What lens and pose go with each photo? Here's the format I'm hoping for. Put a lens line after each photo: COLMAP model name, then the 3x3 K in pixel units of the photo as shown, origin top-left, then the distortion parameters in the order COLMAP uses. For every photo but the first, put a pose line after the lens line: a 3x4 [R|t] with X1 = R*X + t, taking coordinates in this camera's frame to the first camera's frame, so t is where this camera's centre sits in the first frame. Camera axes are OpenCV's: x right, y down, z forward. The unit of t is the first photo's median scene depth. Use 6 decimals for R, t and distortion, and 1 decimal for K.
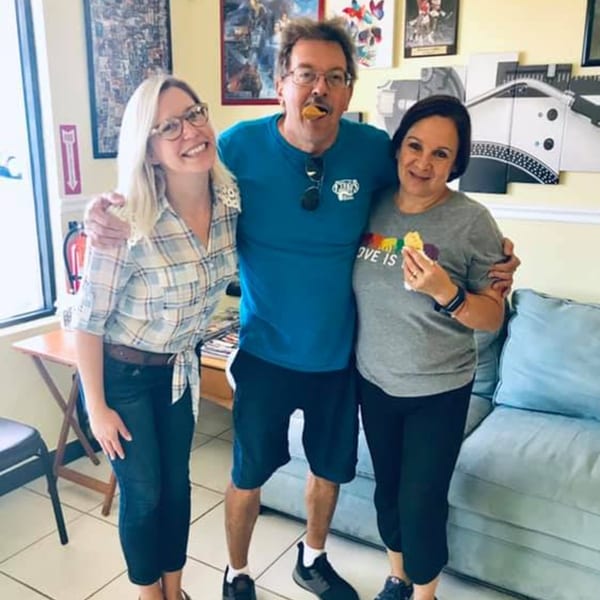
lens RADIAL K [[674.1, 0, 304.5], [0, 674.1, 311.1], [0, 0, 1]] dist [0.005142, 0.000000]
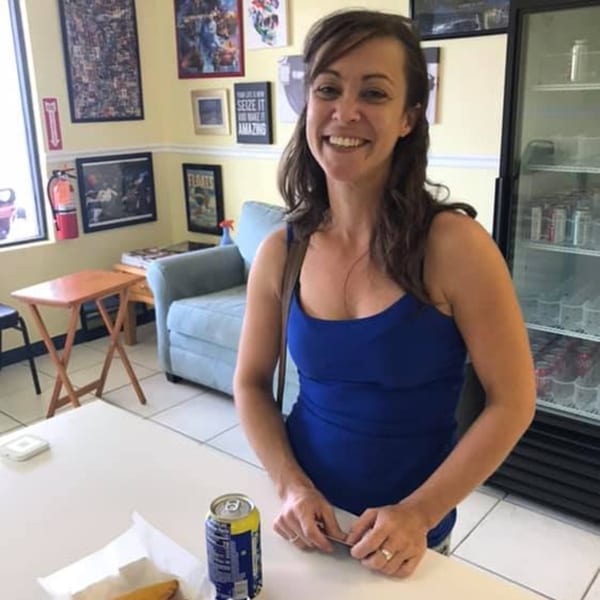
lens RADIAL K [[674.1, 0, 284.0], [0, 674.1, 313.3], [0, 0, 1]] dist [0.005142, 0.000000]
pose [[0.987596, 0.023308, -0.155278, 0.332792], [-0.016780, 0.998924, 0.043224, 0.090099], [0.156119, -0.040083, 0.986925, -0.283574]]
